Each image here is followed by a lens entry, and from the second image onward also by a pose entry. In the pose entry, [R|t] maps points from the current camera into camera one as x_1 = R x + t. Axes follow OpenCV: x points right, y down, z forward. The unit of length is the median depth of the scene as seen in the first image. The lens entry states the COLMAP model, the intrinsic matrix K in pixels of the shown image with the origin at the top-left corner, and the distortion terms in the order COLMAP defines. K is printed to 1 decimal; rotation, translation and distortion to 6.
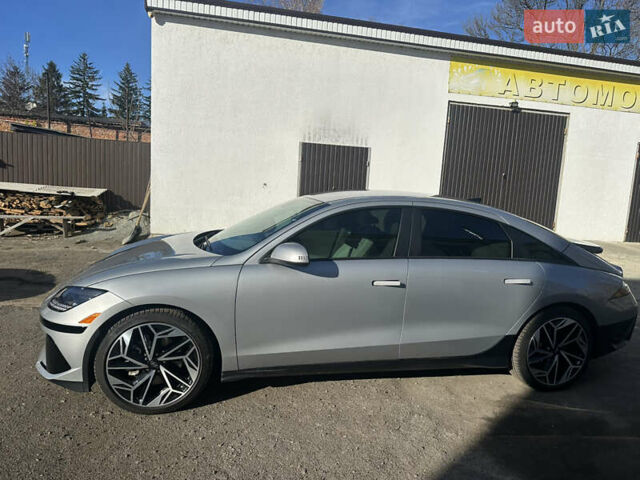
lens RADIAL K [[456.8, 0, 319.5], [0, 456.8, 240.8], [0, 0, 1]] dist [-0.002918, 0.000108]
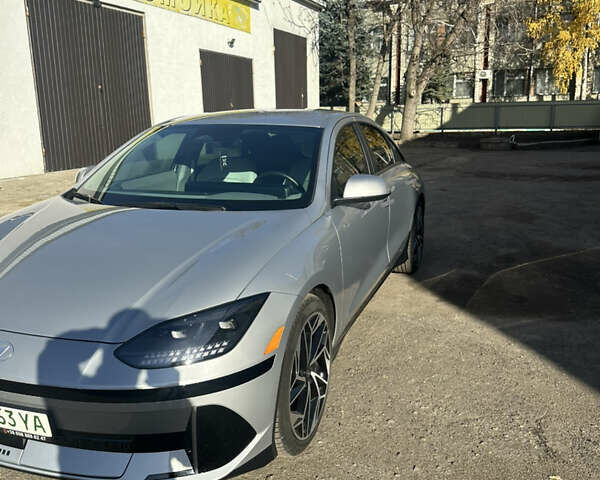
lens RADIAL K [[563.2, 0, 303.9], [0, 563.2, 242.1], [0, 0, 1]] dist [0.016822, 0.000000]
pose [[0.559014, -0.252634, 0.789734, -0.727543], [0.151651, 0.967538, 0.202167, -0.074840], [-0.815172, 0.006750, 0.579179, 0.360972]]
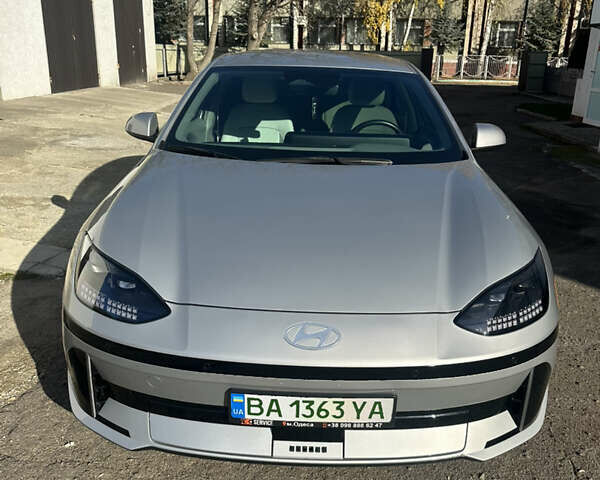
lens RADIAL K [[563.2, 0, 301.3], [0, 563.2, 244.8], [0, 0, 1]] dist [0.016822, 0.000000]
pose [[0.235000, -0.359154, 0.903208, -0.883926], [0.104336, 0.933182, 0.343926, -0.140491], [-0.966379, 0.013414, 0.256770, 0.808427]]
